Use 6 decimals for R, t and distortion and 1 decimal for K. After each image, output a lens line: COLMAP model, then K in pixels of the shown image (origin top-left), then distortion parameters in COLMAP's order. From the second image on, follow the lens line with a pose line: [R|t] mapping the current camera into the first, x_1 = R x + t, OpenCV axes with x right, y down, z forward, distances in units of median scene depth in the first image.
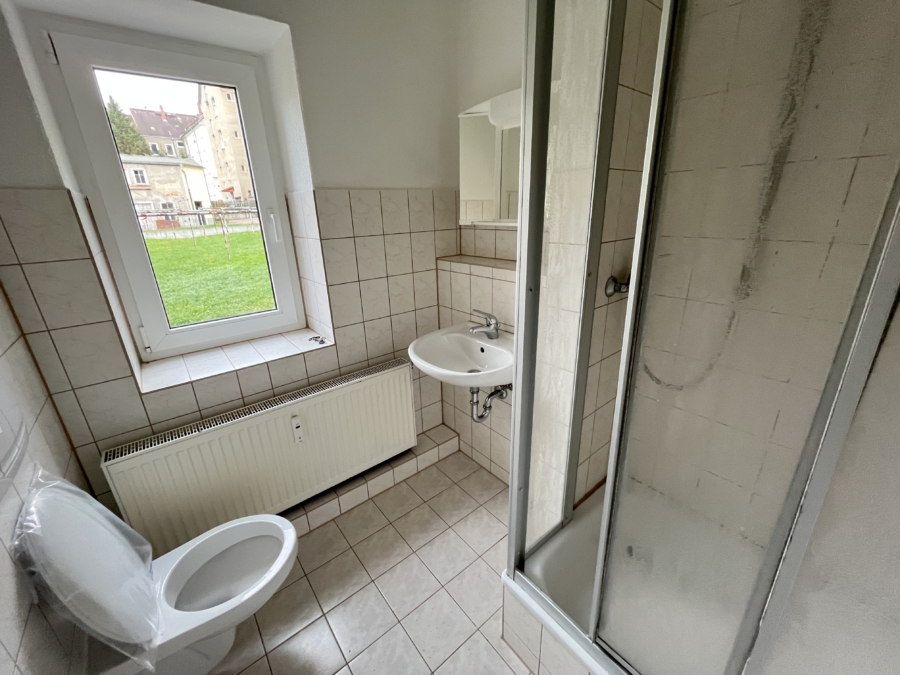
lens RADIAL K [[364.9, 0, 450.9], [0, 364.9, 336.6], [0, 0, 1]] dist [0.000719, -0.000195]
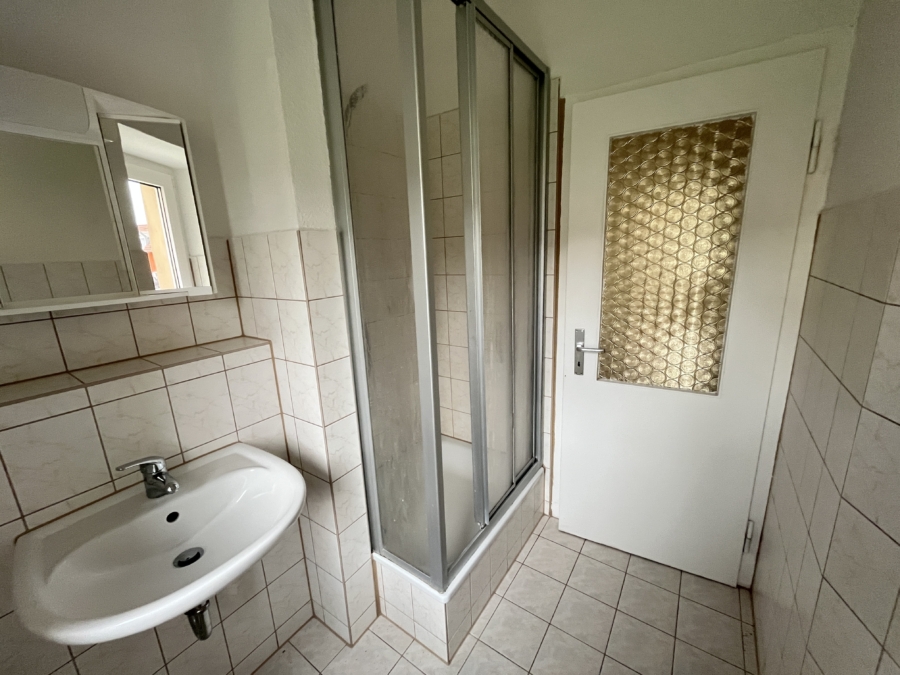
lens RADIAL K [[364.9, 0, 451.7], [0, 364.9, 334.9], [0, 0, 1]] dist [0.000719, -0.000195]
pose [[-0.287049, -0.166793, 0.943283, -0.519344], [0.365439, 0.891184, 0.268787, -0.206264], [-0.885470, 0.421867, -0.194860, 0.617293]]
